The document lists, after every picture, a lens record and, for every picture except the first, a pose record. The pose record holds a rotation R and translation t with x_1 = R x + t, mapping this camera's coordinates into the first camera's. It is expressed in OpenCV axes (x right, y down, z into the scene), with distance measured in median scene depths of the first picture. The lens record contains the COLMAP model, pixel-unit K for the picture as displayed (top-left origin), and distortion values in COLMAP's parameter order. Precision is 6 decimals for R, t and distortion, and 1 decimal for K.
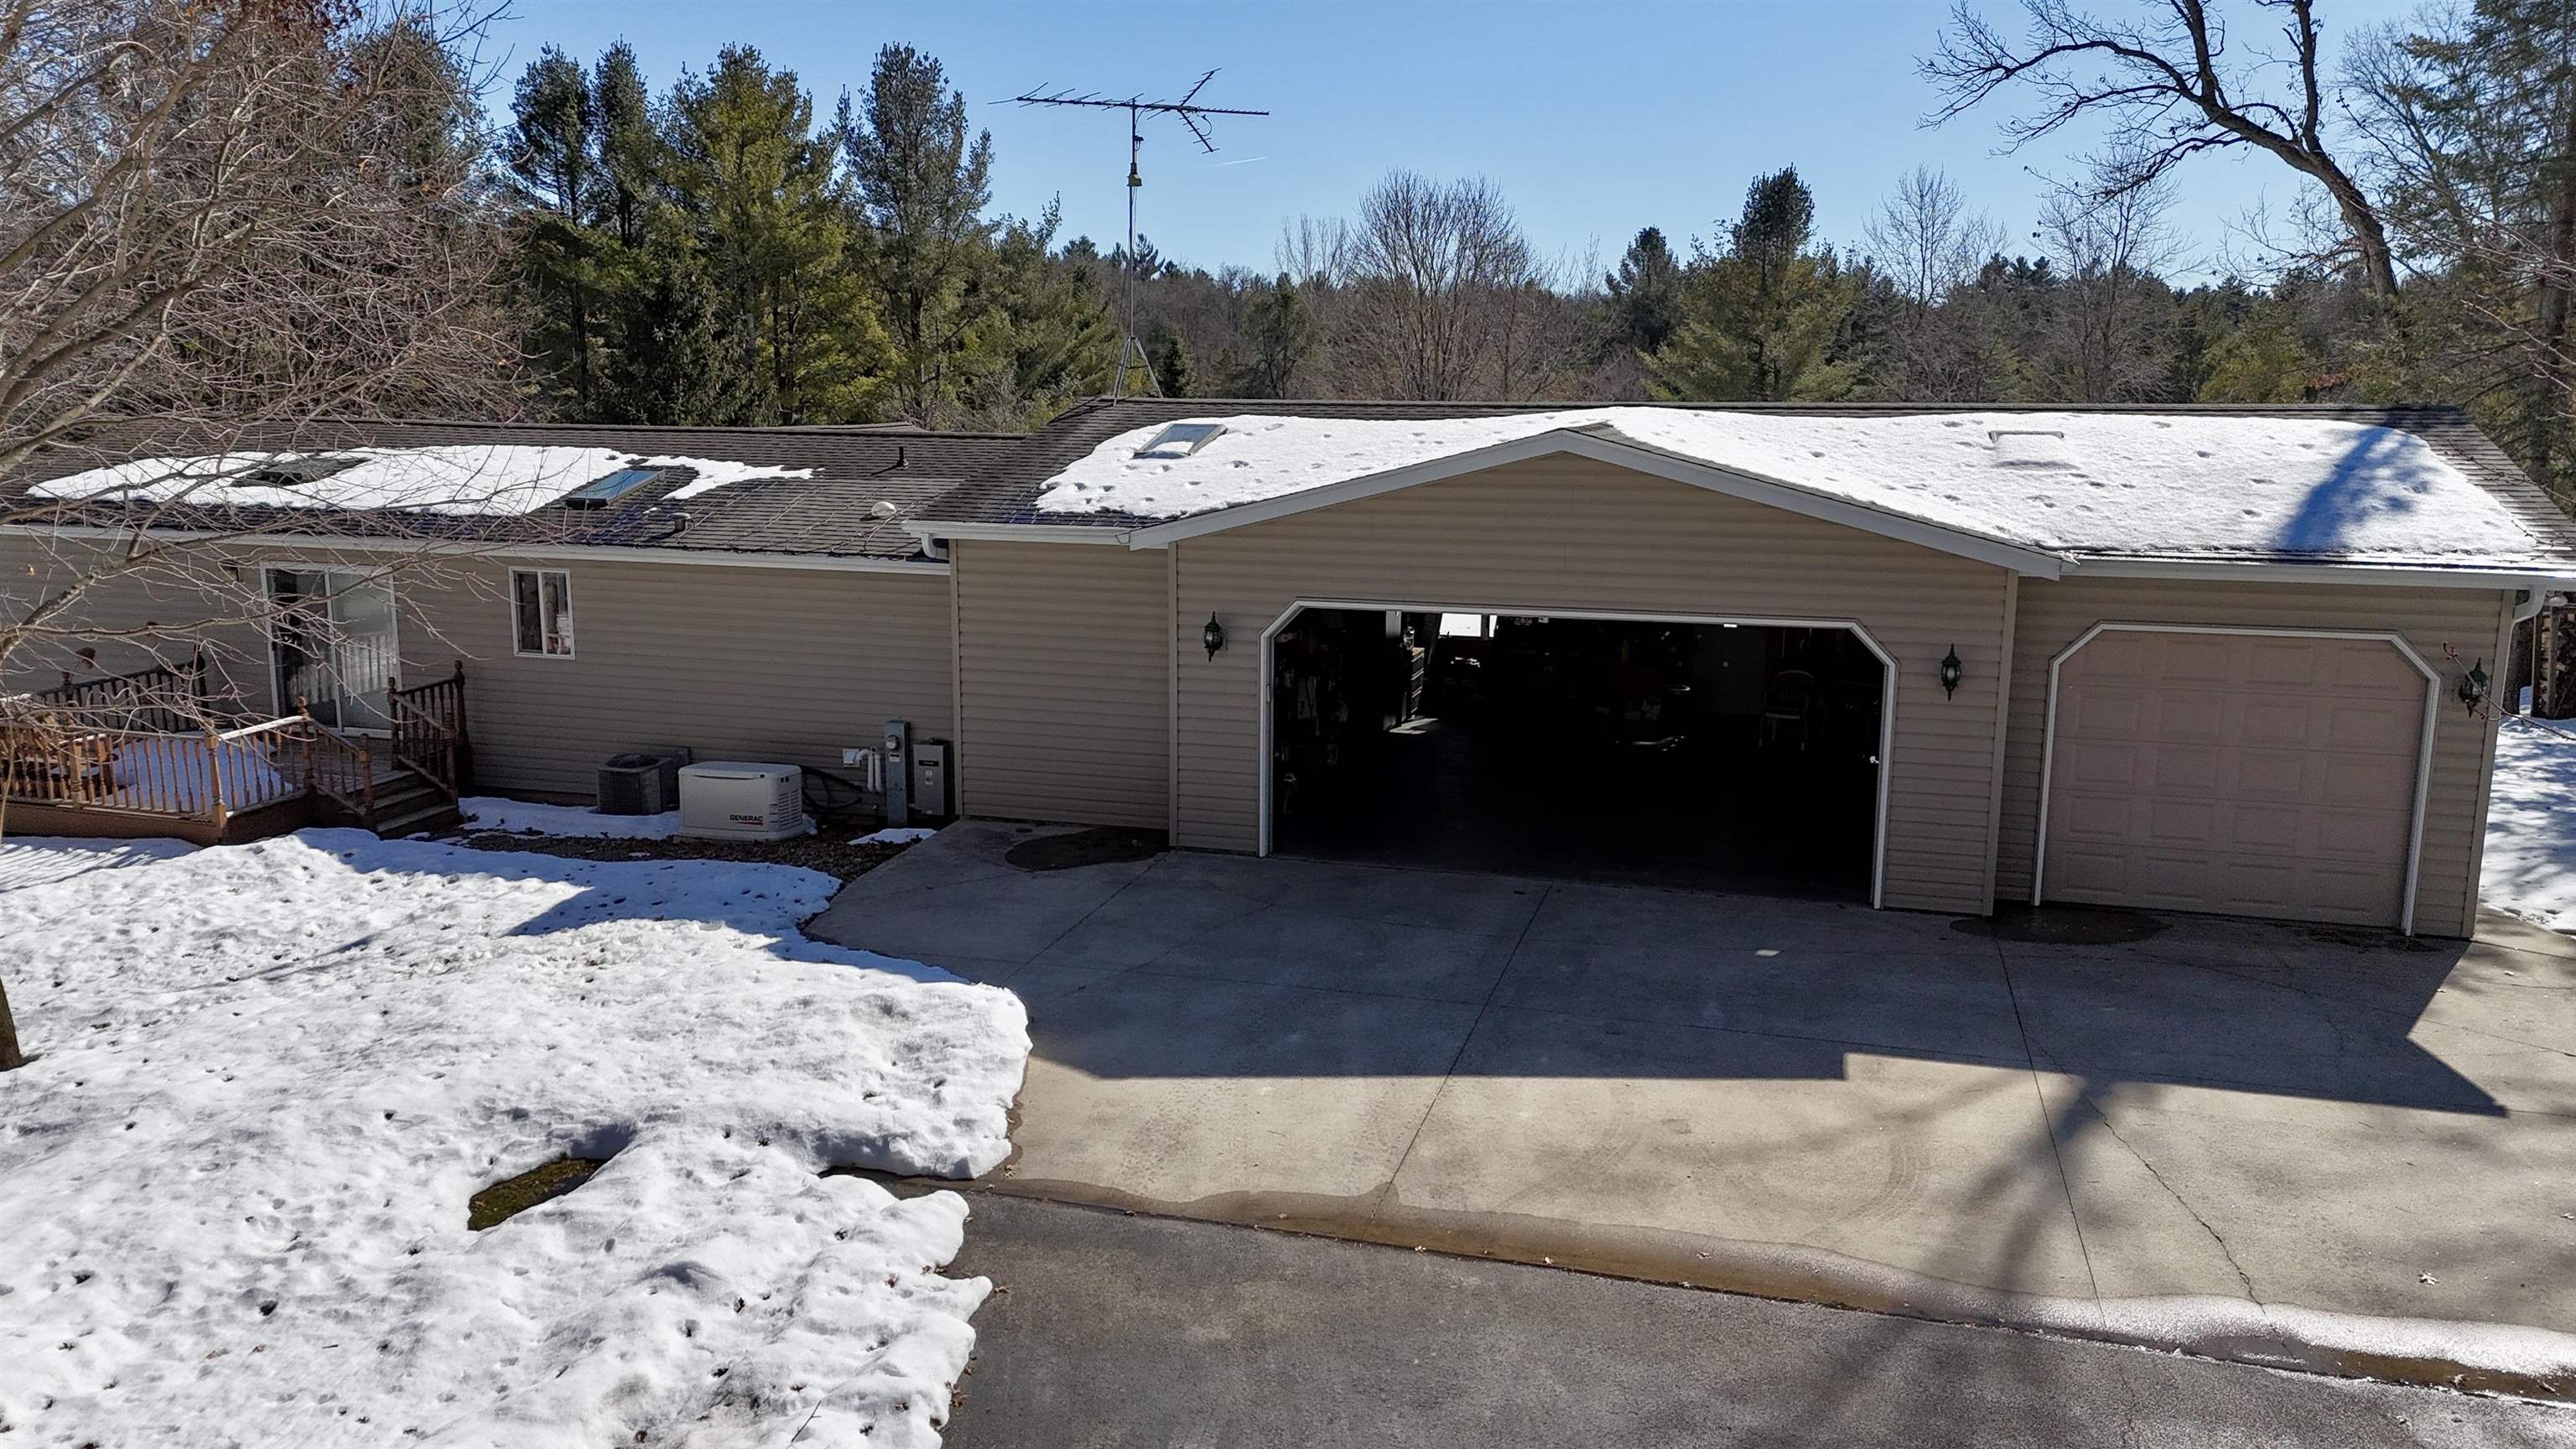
lens RADIAL K [[1881.3, 0, 1281.8], [0, 1881.3, 692.9], [0, 0, 1]] dist [0.082828, -0.077436]
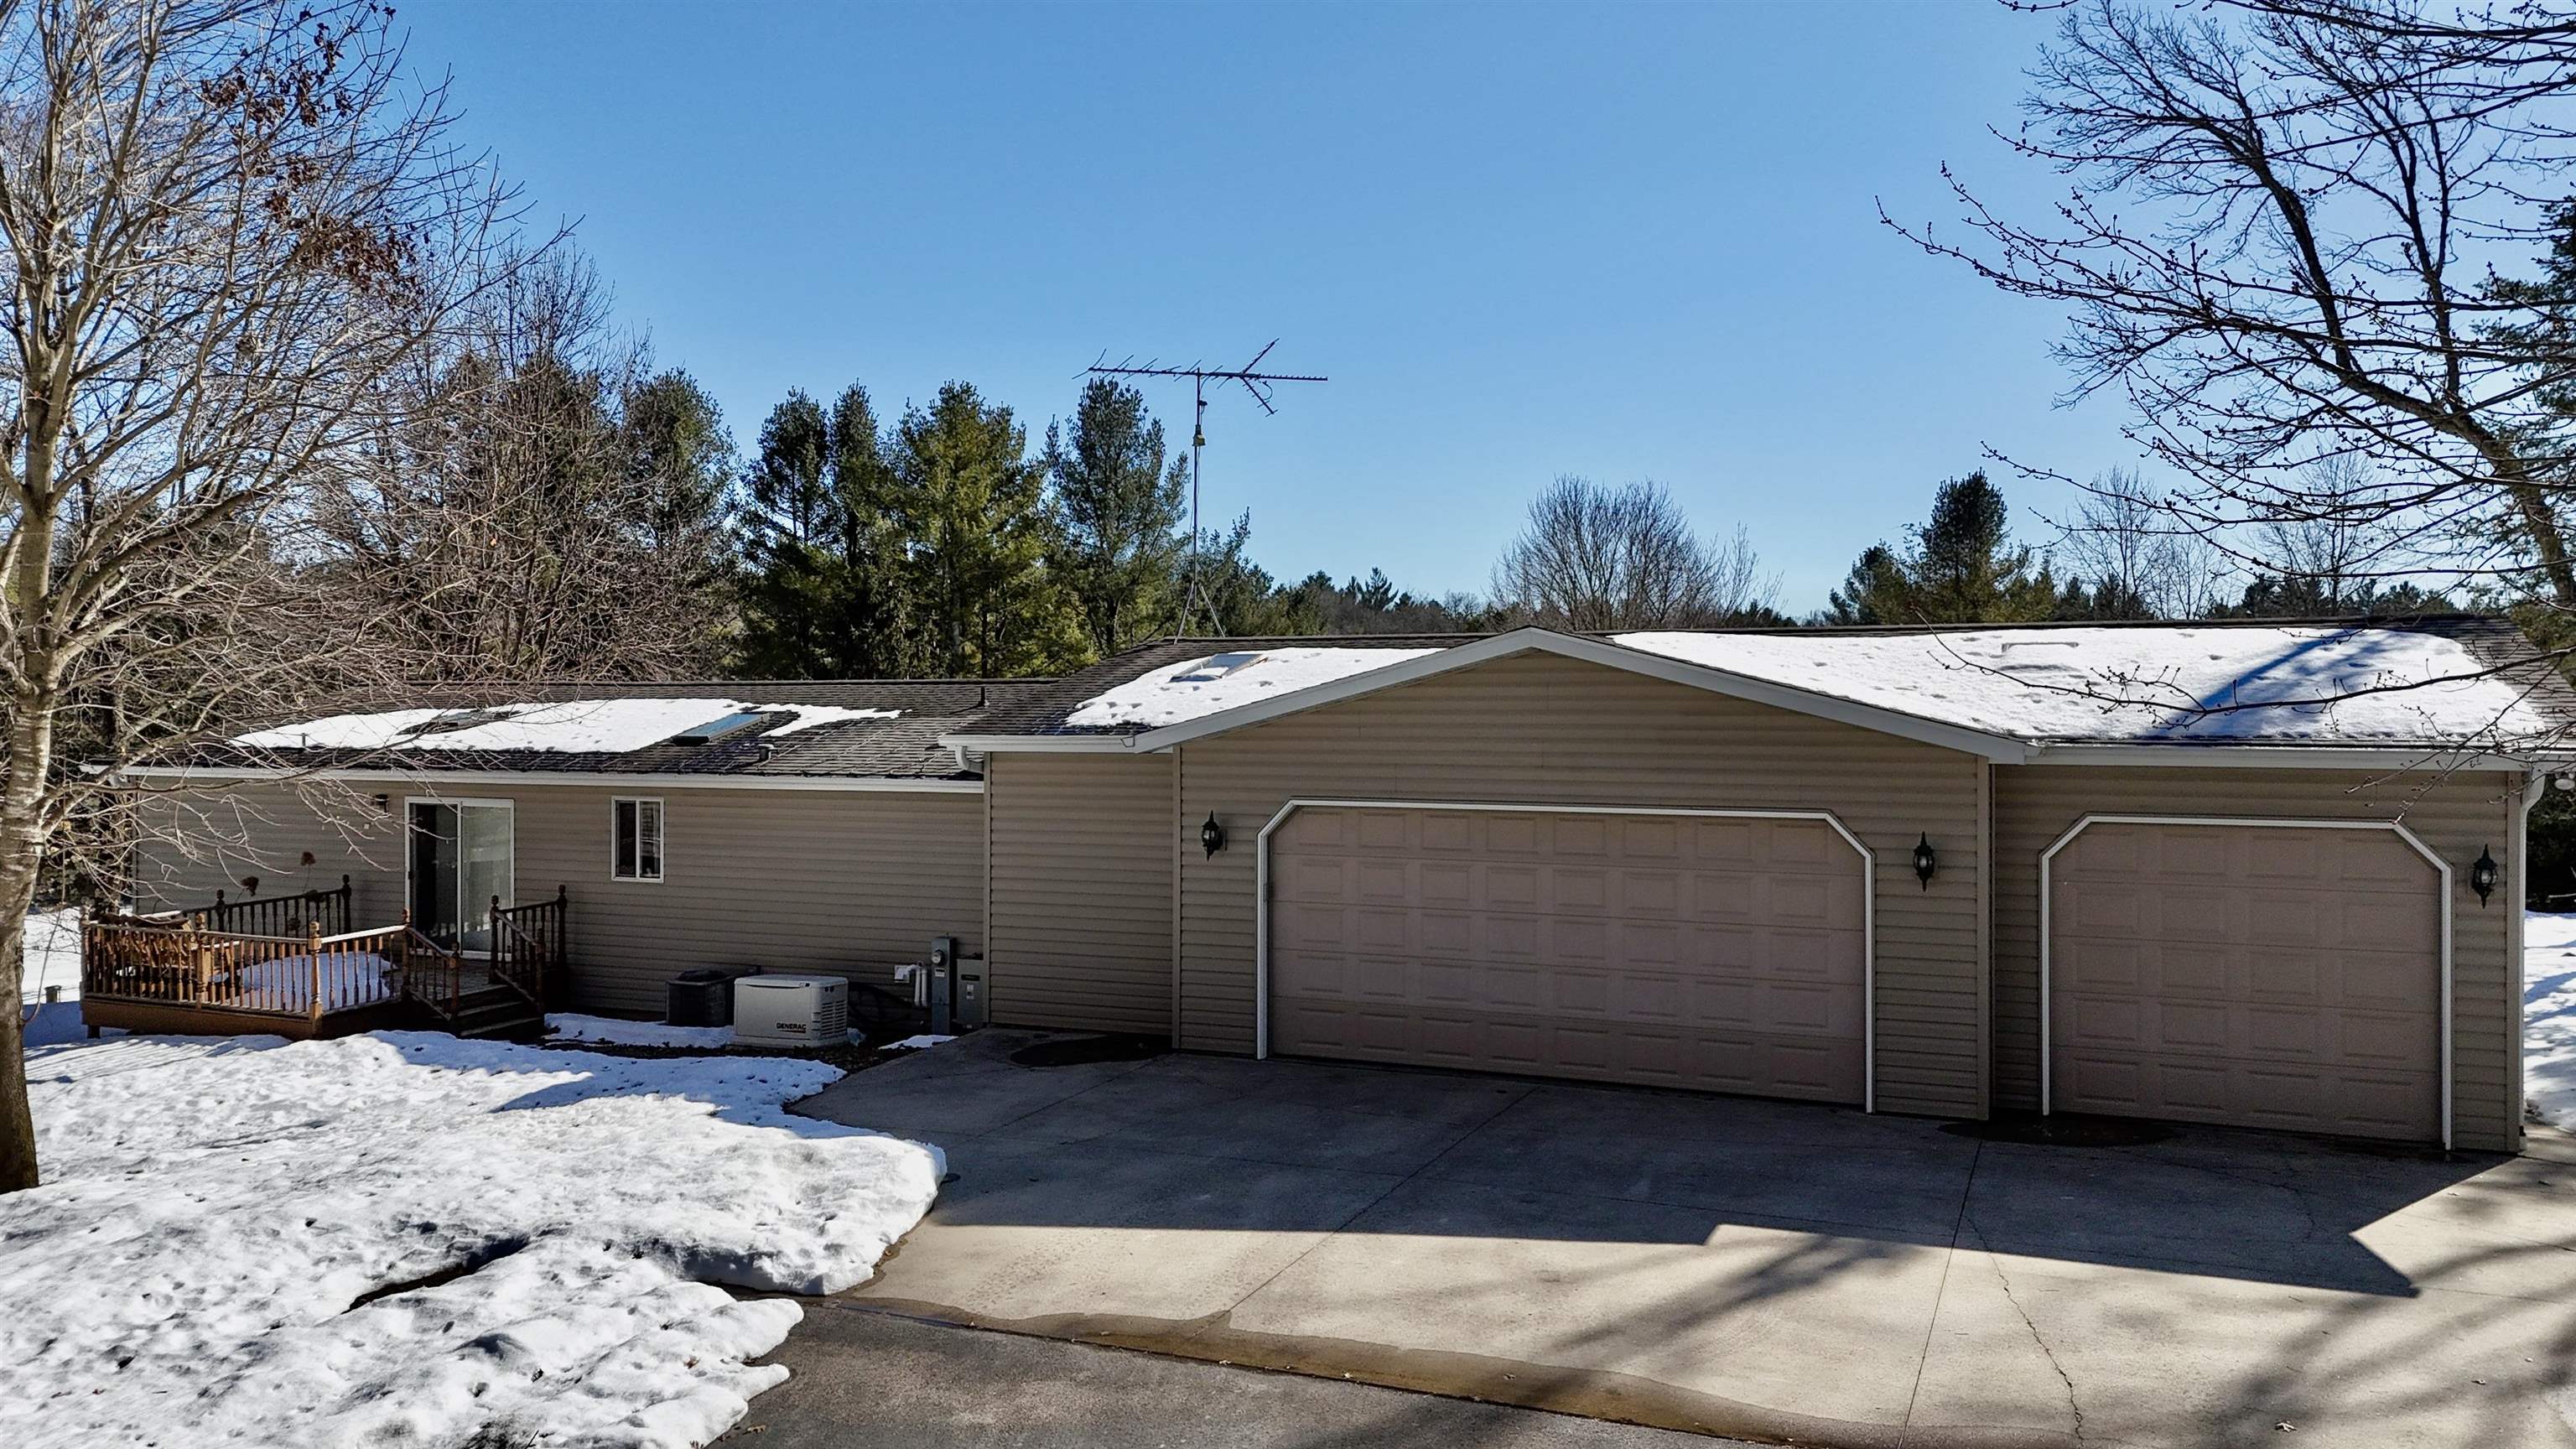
lens RADIAL K [[1881.3, 0, 1281.8], [0, 1881.3, 692.9], [0, 0, 1]] dist [0.082828, -0.077436]
pose [[0.991787, -0.006771, -0.127724, 0.143610], [-0.015451, 0.984942, -0.172195, 0.074534], [0.126967, 0.172755, 0.976747, -0.013980]]
